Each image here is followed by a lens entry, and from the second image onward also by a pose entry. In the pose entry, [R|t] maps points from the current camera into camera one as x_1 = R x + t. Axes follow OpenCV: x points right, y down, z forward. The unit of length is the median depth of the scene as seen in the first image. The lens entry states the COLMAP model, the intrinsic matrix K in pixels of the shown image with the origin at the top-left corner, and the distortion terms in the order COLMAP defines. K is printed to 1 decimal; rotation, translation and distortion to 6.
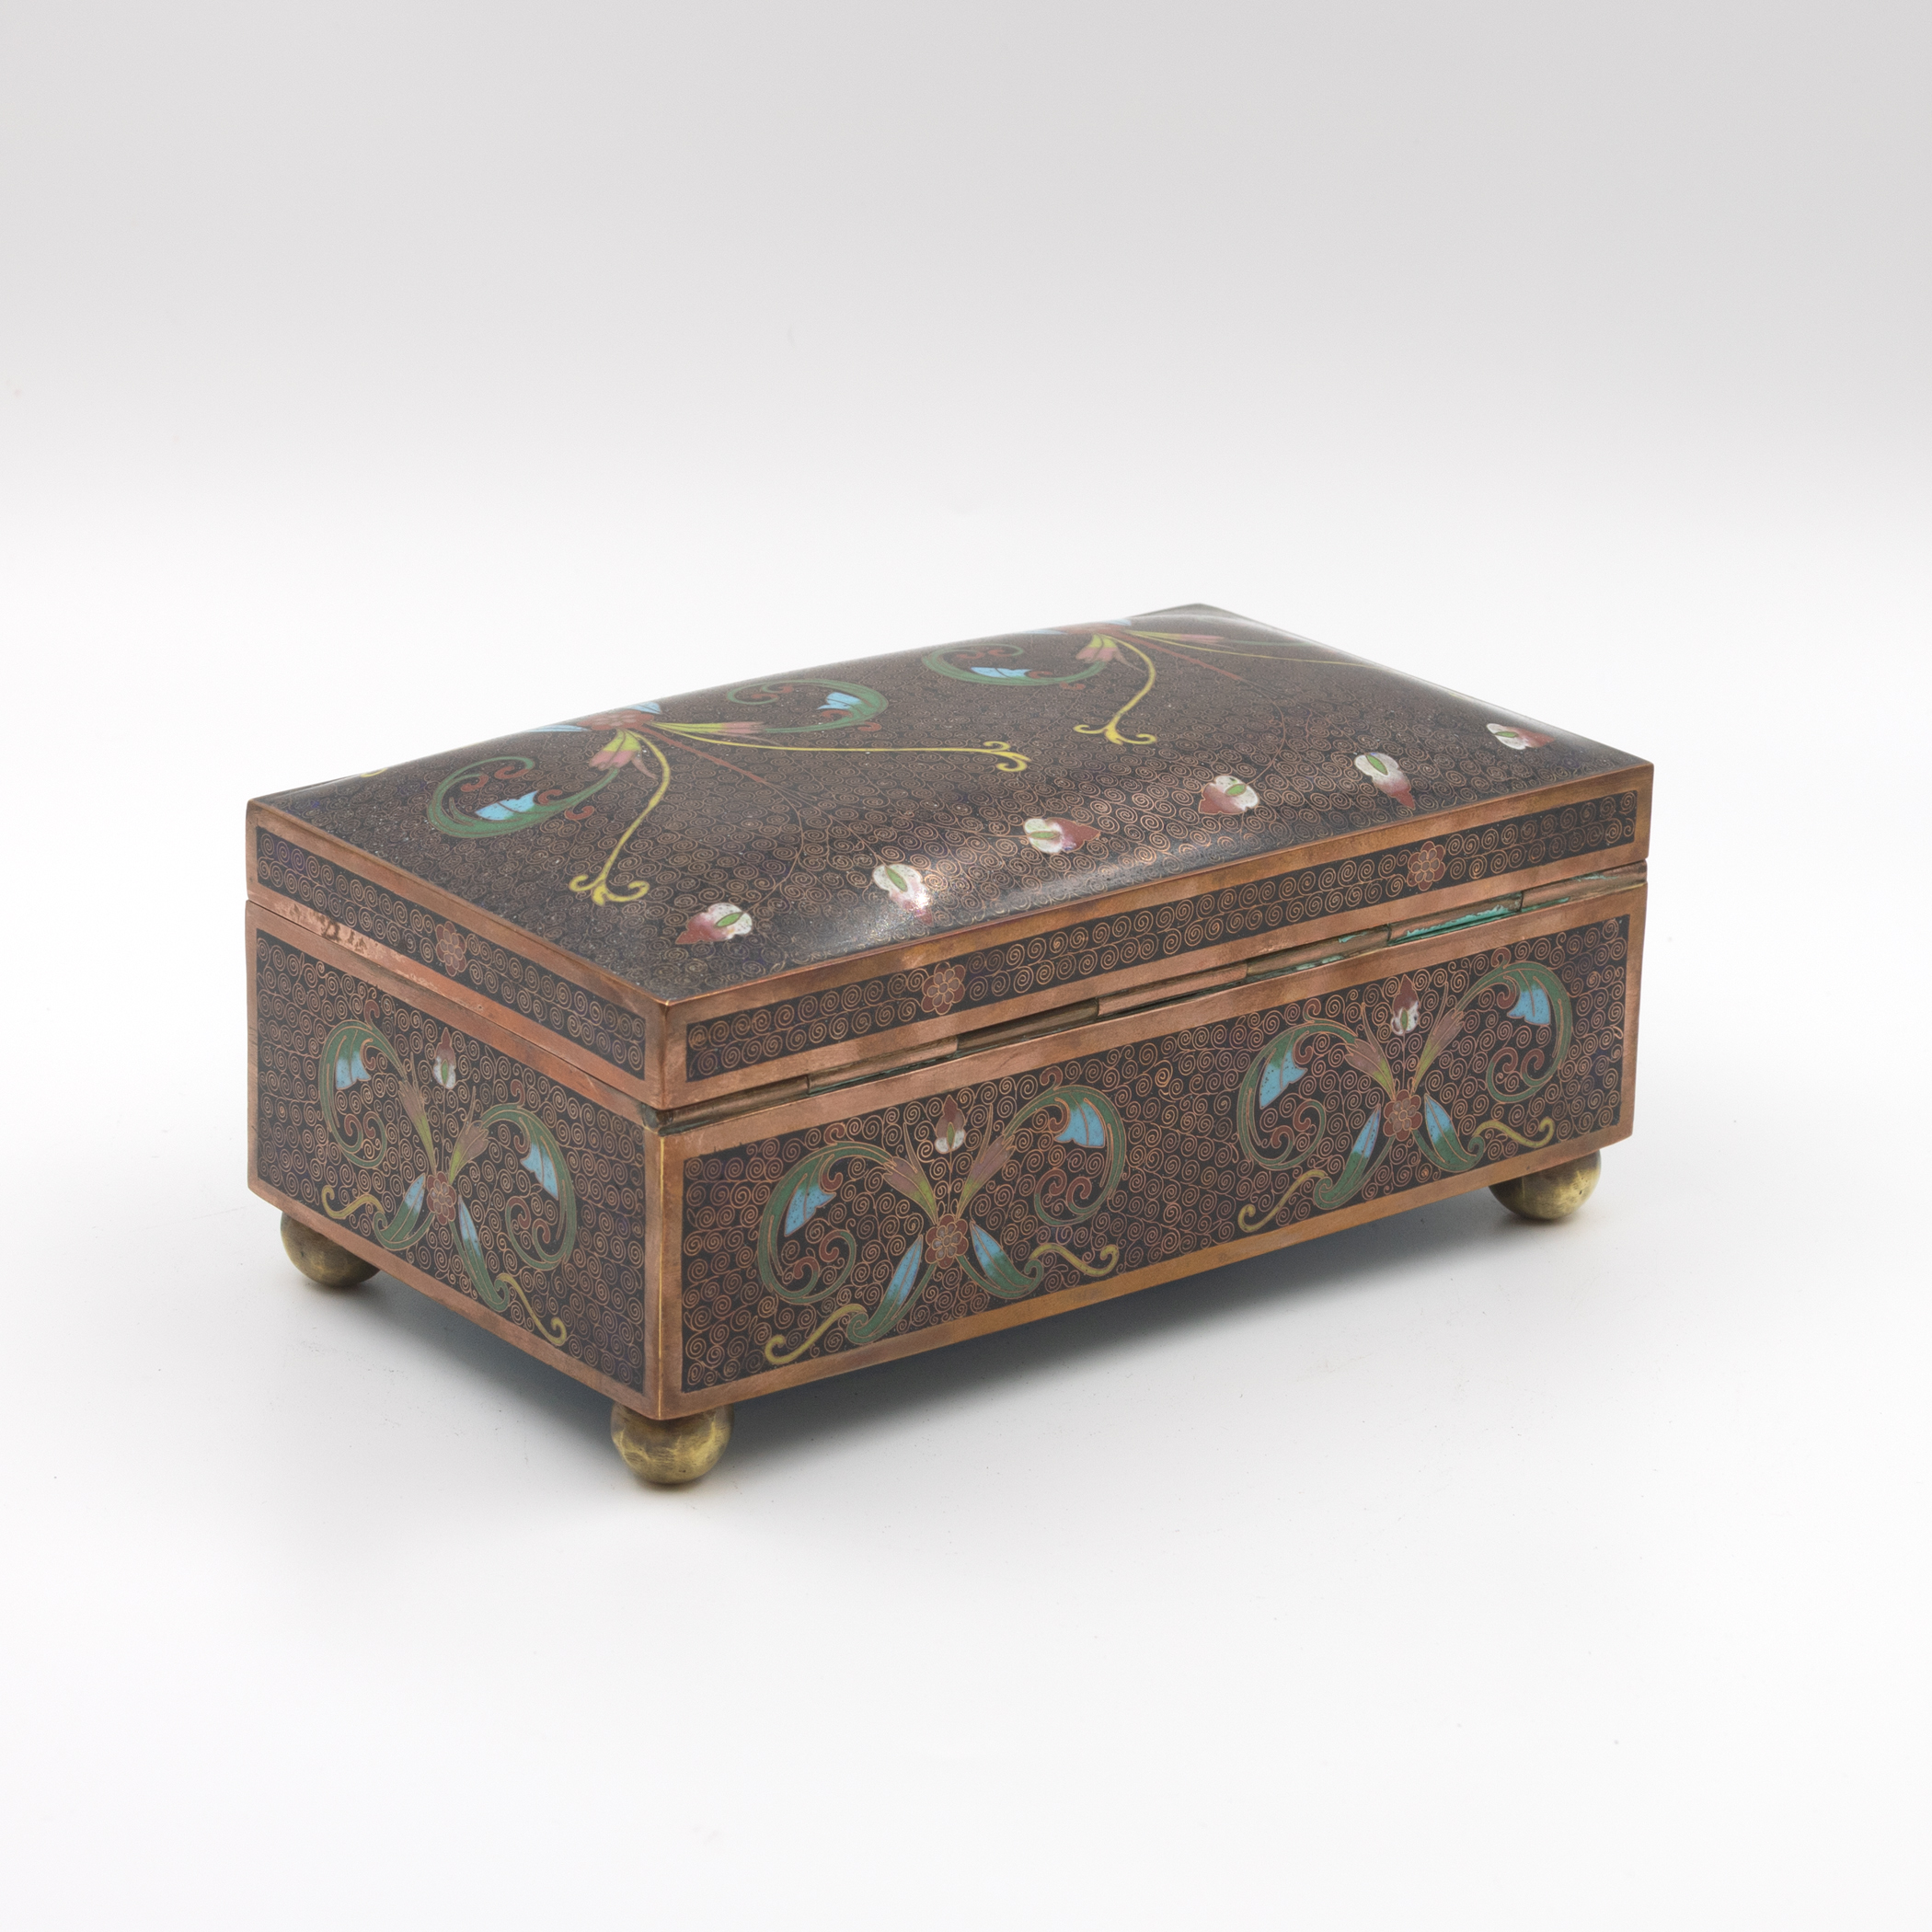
lens RADIAL K [[5866.7, 0, 966.0], [0, 5866.7, 966.0], [0, 0, 1]] dist [-0.004748, 0.600936]
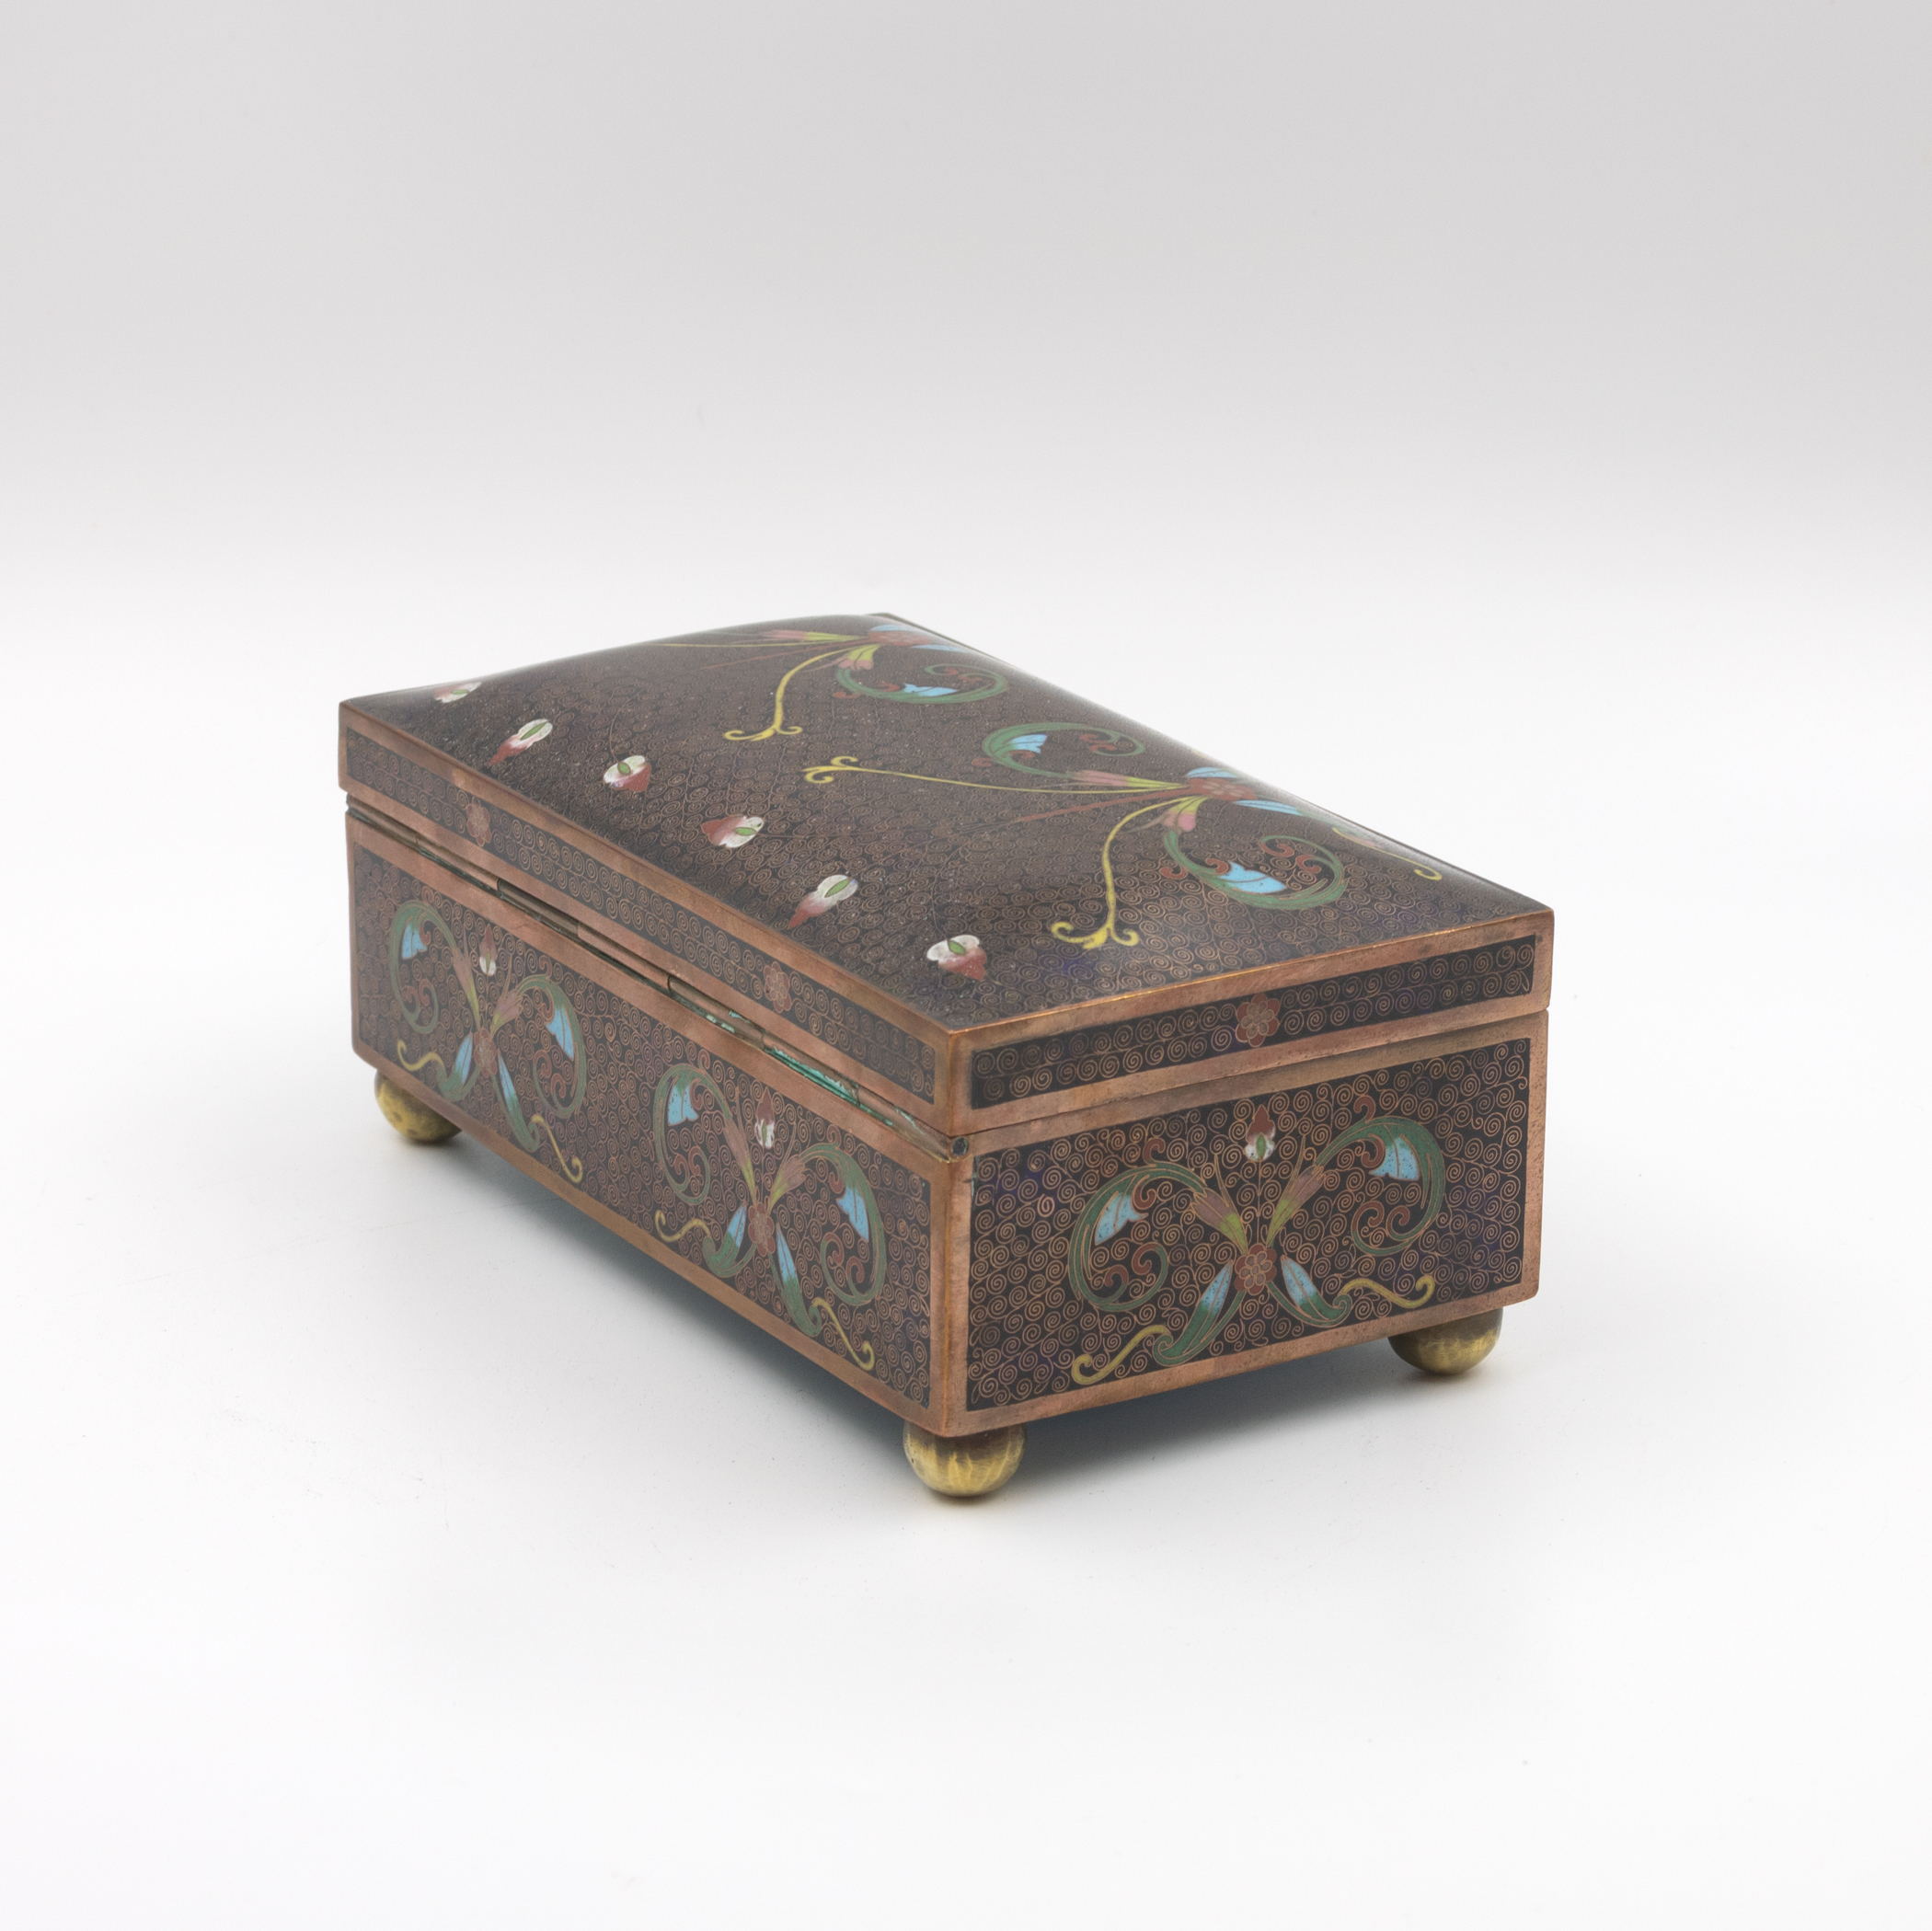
lens RADIAL K [[5866.6, 0, 966.0], [0, 5866.6, 965.5], [0, 0, 1]] dist [-0.004748, 0.600936]
pose [[-0.106058, 0.302658, -0.947180, 1.016303], [-0.349814, 0.880305, 0.320458, -0.350152], [0.930796, 0.365325, 0.012510, 1.029136]]
